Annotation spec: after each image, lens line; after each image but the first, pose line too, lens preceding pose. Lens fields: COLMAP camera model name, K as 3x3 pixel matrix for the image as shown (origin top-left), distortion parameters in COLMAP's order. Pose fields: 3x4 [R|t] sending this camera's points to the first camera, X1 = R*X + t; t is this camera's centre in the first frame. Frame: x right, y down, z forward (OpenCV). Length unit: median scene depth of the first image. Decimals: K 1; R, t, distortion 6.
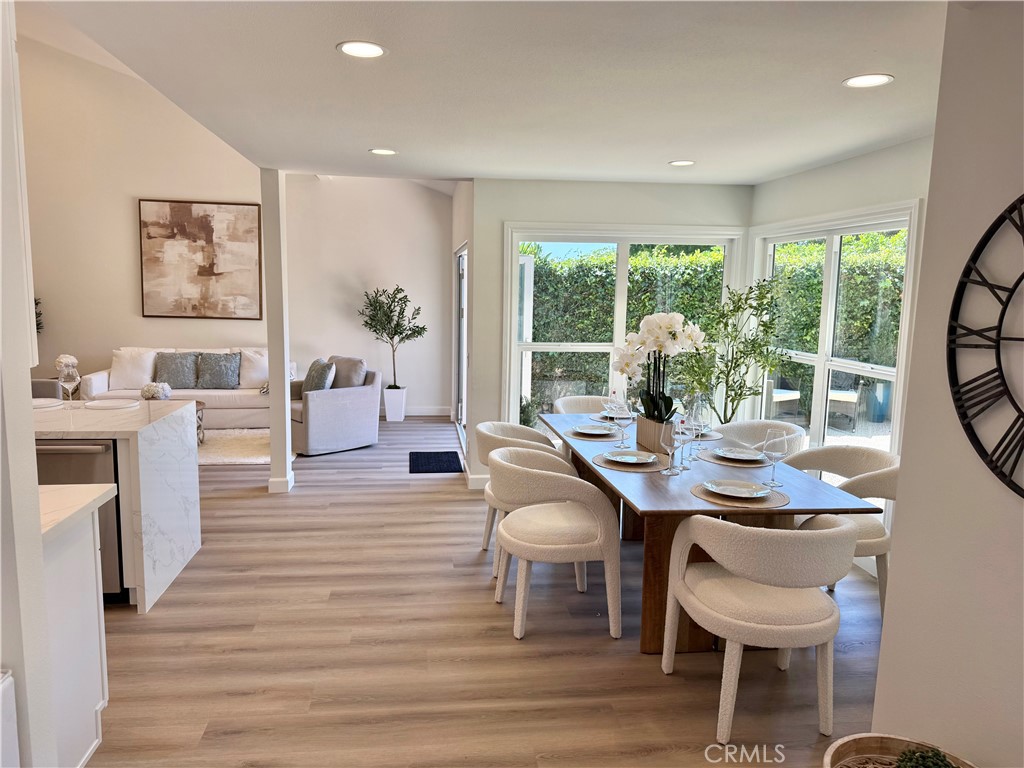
lens RADIAL K [[712.7, 0, 507.8], [0, 712.7, 390.7], [0, 0, 1]] dist [0.062505, -0.168540]
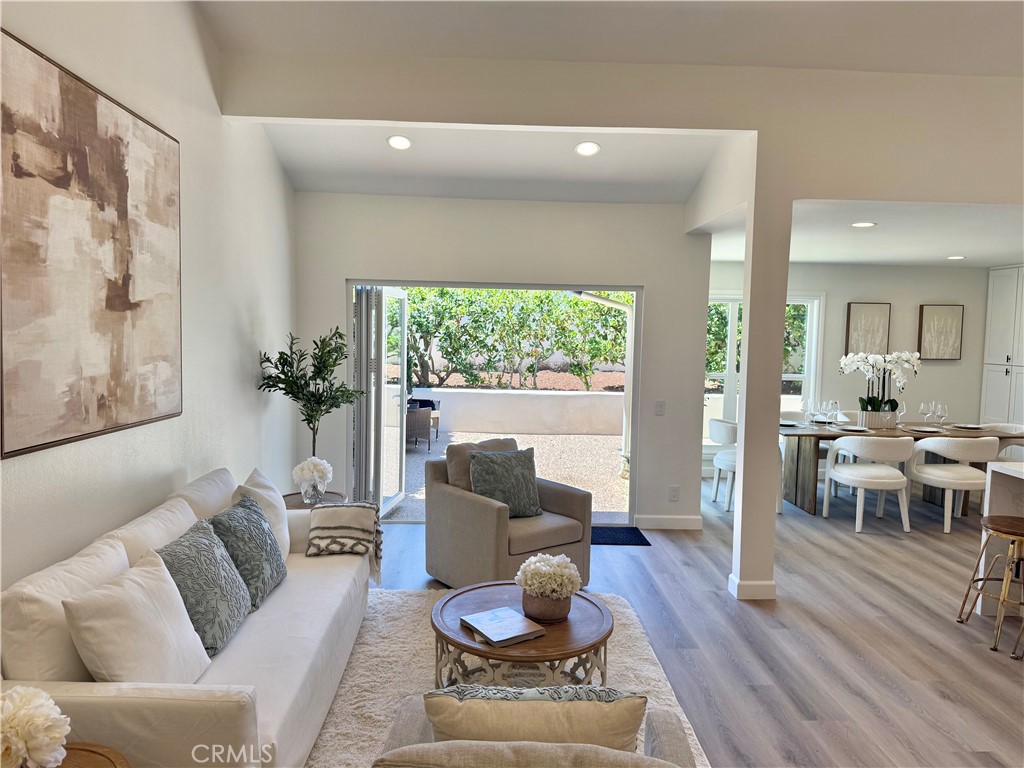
lens RADIAL K [[707.3, 0, 512.0], [0, 707.3, 384.0], [0, 0, 1]] dist [0.100208, -0.160313]
pose [[0.104980, -0.092470, 0.990166, -0.760149], [0.123421, 0.989181, 0.079292, -0.130334], [-0.986786, 0.113884, 0.115257, 0.785479]]
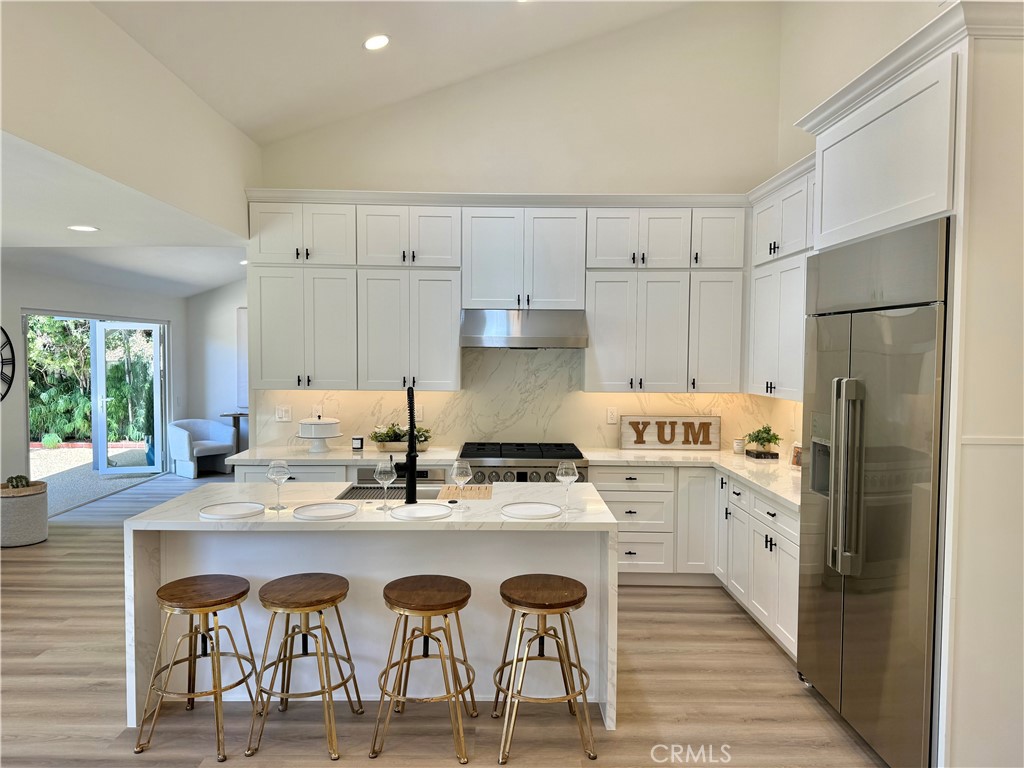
lens RADIAL K [[707.3, 0, 512.0], [0, 707.3, 384.0], [0, 0, 1]] dist [0.100208, -0.160313]
pose [[-0.993435, -0.031932, 0.109853, -0.465968], [-0.010826, 0.982187, 0.187595, -0.135197], [-0.113887, 0.185174, -0.976084, 0.843799]]
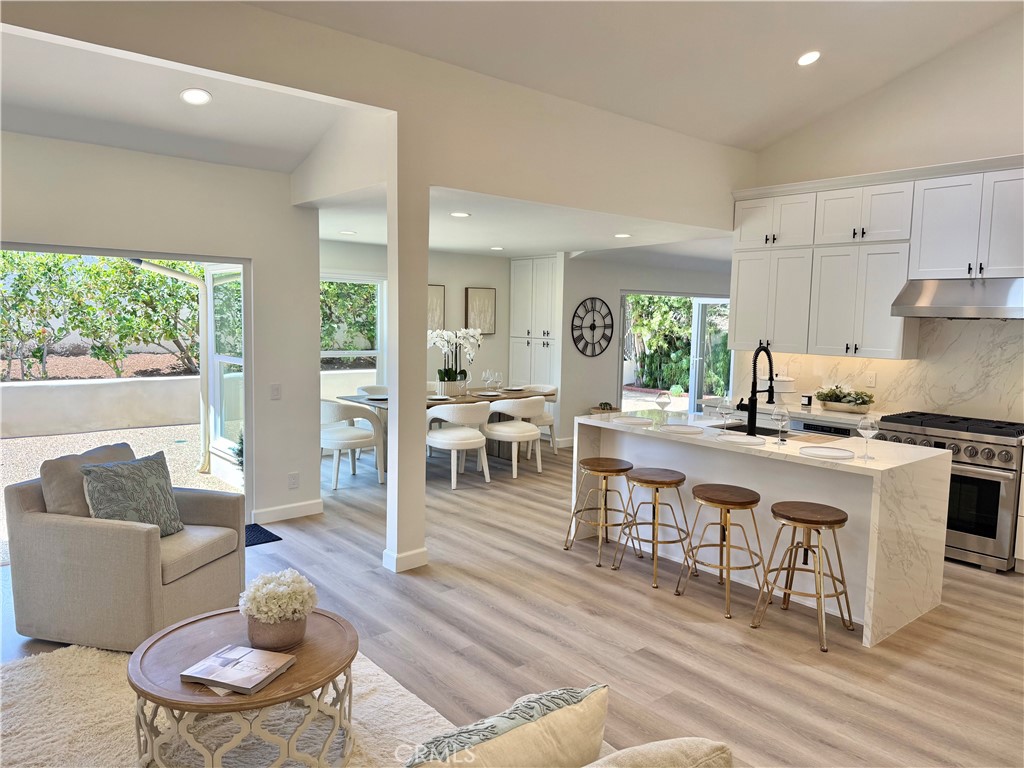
lens RADIAL K [[707.3, 0, 512.0], [0, 707.3, 384.0], [0, 0, 1]] dist [0.100208, -0.160313]
pose [[-0.538567, -0.110348, 0.835326, -0.715429], [0.088569, 0.978481, 0.186363, -0.143490], [-0.837915, 0.174353, -0.517204, 0.882401]]
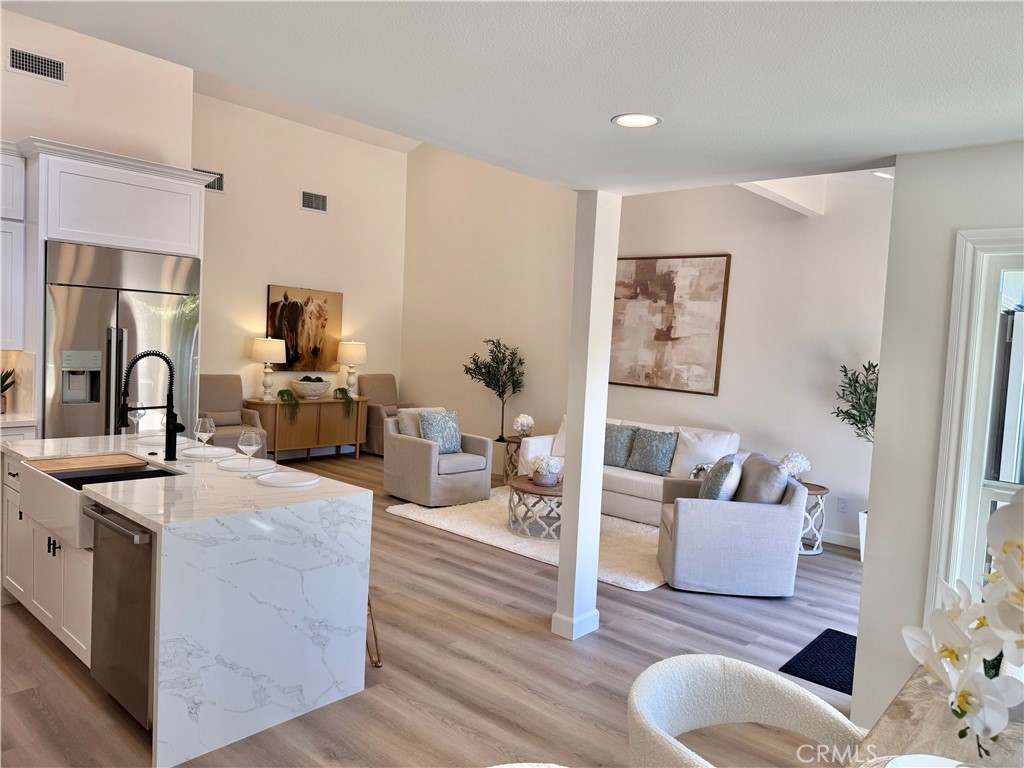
lens RADIAL K [[707.3, 0, 512.0], [0, 707.3, 384.0], [0, 0, 1]] dist [0.100208, -0.160313]
pose [[0.654947, 0.063216, -0.753026, 0.112396], [-0.145127, 0.988468, -0.043244, -0.045308], [0.741608, 0.137607, 0.656568, 0.311426]]
